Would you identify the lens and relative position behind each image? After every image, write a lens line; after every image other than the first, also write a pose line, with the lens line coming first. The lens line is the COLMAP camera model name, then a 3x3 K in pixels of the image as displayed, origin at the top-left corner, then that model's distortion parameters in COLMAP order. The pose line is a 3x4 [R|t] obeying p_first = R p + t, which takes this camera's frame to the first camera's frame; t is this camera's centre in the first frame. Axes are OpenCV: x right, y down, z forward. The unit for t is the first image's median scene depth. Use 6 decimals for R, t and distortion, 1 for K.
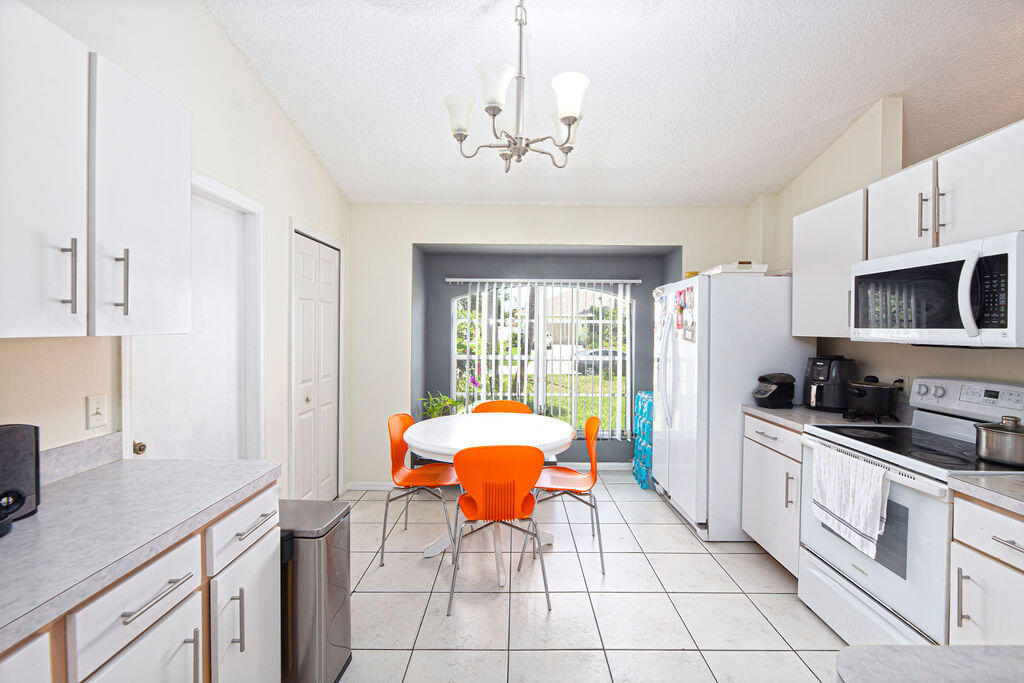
lens RADIAL K [[441.7, 0, 507.3], [0, 441.7, 336.9], [0, 0, 1]] dist [-0.000685, -0.000213]
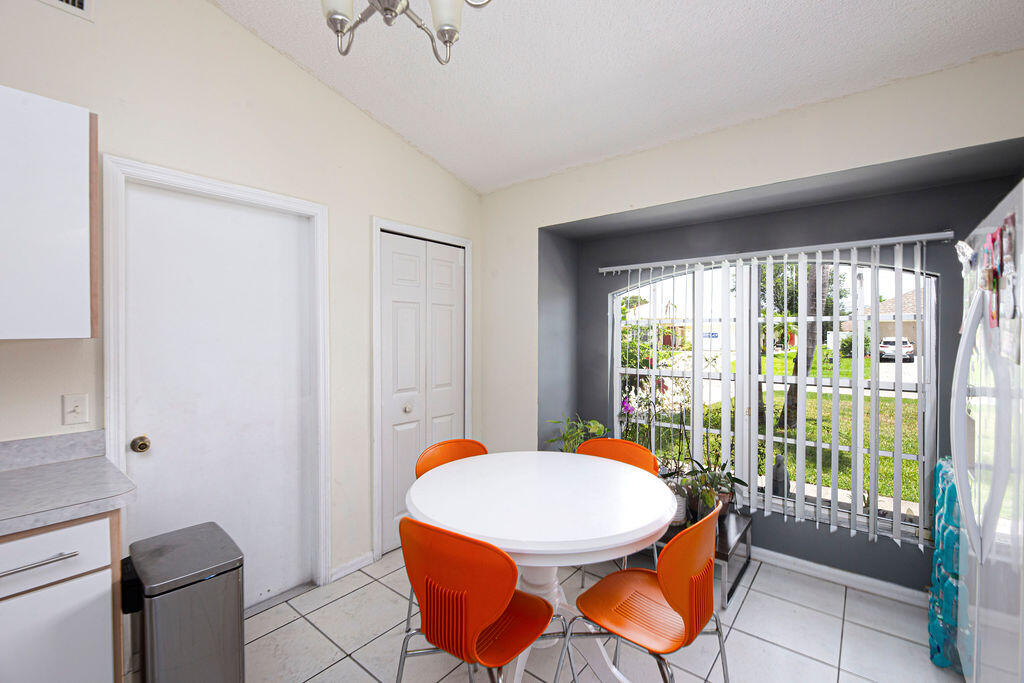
lens RADIAL K [[441.7, 0, 507.3], [0, 441.7, 336.9], [0, 0, 1]] dist [-0.000685, -0.000213]
pose [[0.782084, -0.004796, -0.623154, 0.281099], [-0.005358, 0.999882, -0.014420, -0.000322], [0.623150, 0.014616, 0.781966, 0.385014]]
